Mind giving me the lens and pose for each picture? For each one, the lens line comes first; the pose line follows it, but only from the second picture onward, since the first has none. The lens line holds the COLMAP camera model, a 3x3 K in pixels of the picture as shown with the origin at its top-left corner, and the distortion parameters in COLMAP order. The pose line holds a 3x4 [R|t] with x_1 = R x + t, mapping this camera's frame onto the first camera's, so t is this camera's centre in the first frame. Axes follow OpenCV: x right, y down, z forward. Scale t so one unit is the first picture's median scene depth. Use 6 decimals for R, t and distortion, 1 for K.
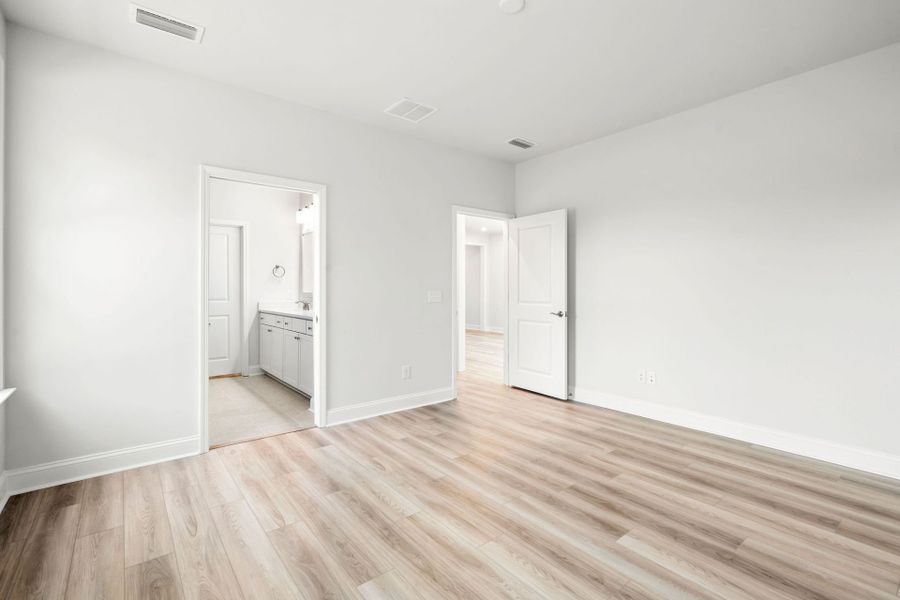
lens RADIAL K [[409.9, 0, 452.6], [0, 409.9, 287.7], [0, 0, 1]] dist [0.000377, 0.000623]
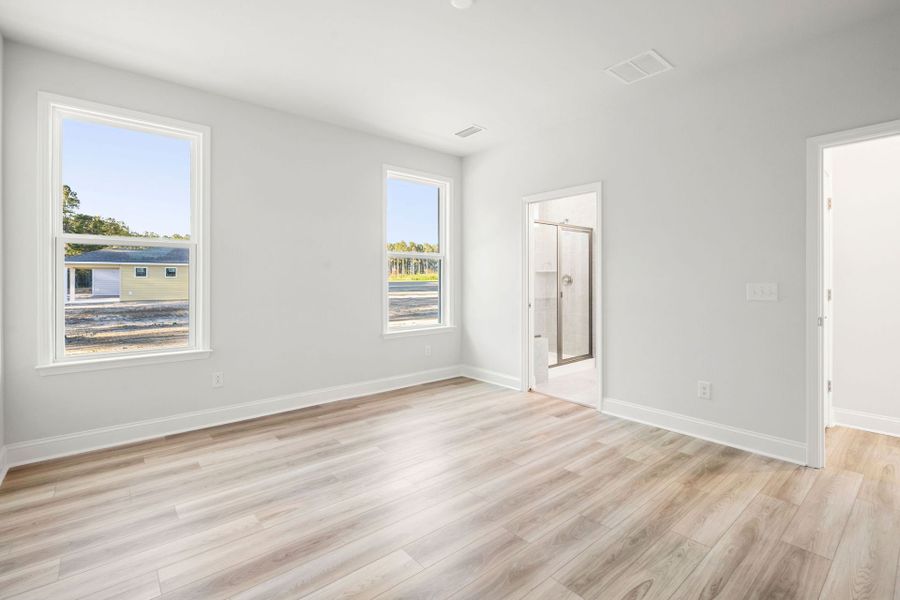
lens RADIAL K [[409.9, 0, 452.6], [0, 409.9, 287.7], [0, 0, 1]] dist [0.000377, 0.000623]
pose [[0.029586, 0.014953, -0.999450, 0.797316], [0.004869, 0.999874, 0.015103, 0.003213], [0.999550, -0.005313, 0.029510, 0.651235]]
